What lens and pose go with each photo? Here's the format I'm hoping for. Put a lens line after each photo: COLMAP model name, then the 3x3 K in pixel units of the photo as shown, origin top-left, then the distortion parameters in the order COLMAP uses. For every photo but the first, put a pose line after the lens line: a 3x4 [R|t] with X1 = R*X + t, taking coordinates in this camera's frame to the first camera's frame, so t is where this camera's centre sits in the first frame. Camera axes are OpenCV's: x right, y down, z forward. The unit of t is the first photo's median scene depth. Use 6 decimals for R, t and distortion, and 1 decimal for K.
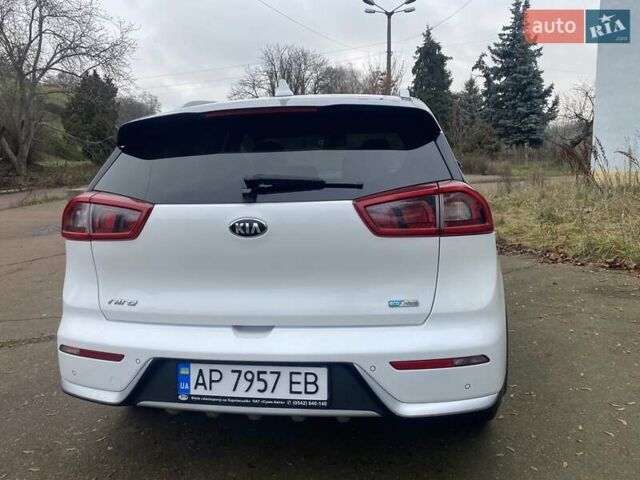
lens RADIAL K [[492.2, 0, 318.1], [0, 492.2, 240.5], [0, 0, 1]] dist [0.038112, -0.041229]
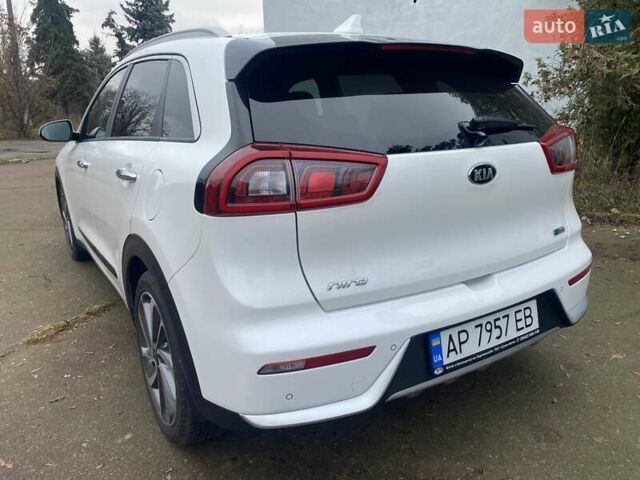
lens RADIAL K [[492.2, 0, 317.8], [0, 492.2, 238.0], [0, 0, 1]] dist [0.038112, -0.041229]
pose [[0.749141, -0.145393, 0.646257, -0.973691], [0.105708, 0.989352, 0.100044, -0.031913], [-0.653922, -0.006633, 0.756533, 0.468954]]
